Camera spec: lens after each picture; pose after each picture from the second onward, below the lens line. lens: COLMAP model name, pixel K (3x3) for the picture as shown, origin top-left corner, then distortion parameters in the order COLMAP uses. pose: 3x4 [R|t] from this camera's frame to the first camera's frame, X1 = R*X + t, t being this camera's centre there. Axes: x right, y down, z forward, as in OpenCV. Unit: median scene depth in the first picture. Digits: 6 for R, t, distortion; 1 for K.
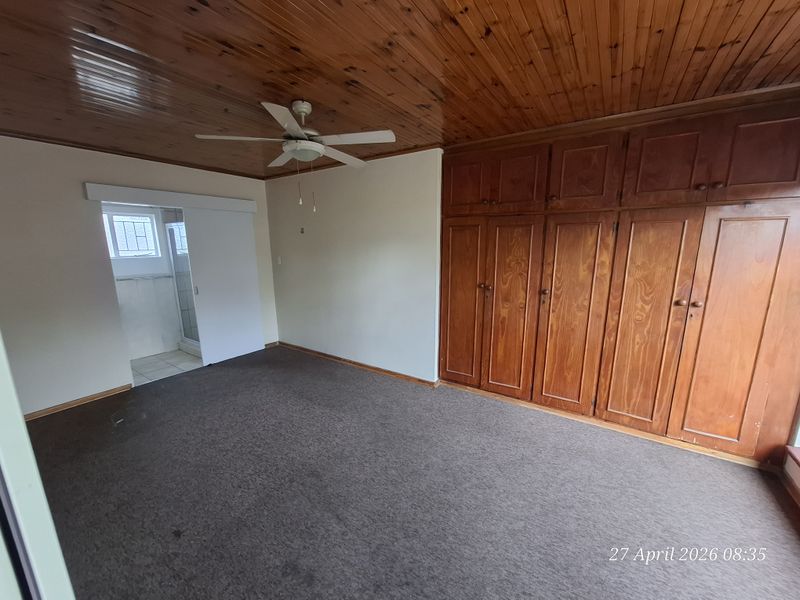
lens RADIAL K [[317.4, 0, 400.4], [0, 317.4, 303.8], [0, 0, 1]] dist [-0.003049, 0.000373]
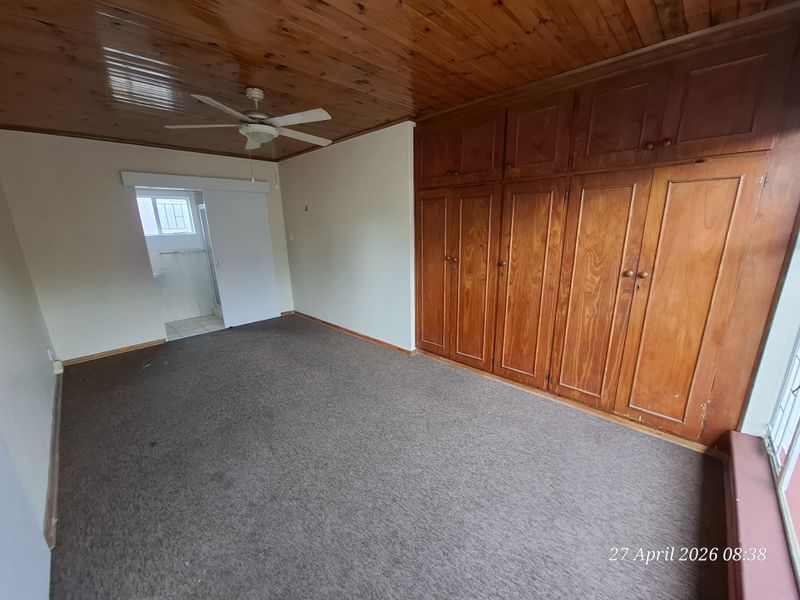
lens RADIAL K [[317.4, 0, 400.4], [0, 317.4, 303.8], [0, 0, 1]] dist [-0.003049, 0.000373]
pose [[0.983805, 0.029761, -0.176753, 0.334052], [-0.018955, 0.997864, 0.062512, 0.033392], [0.178236, -0.058149, 0.982268, -0.040391]]
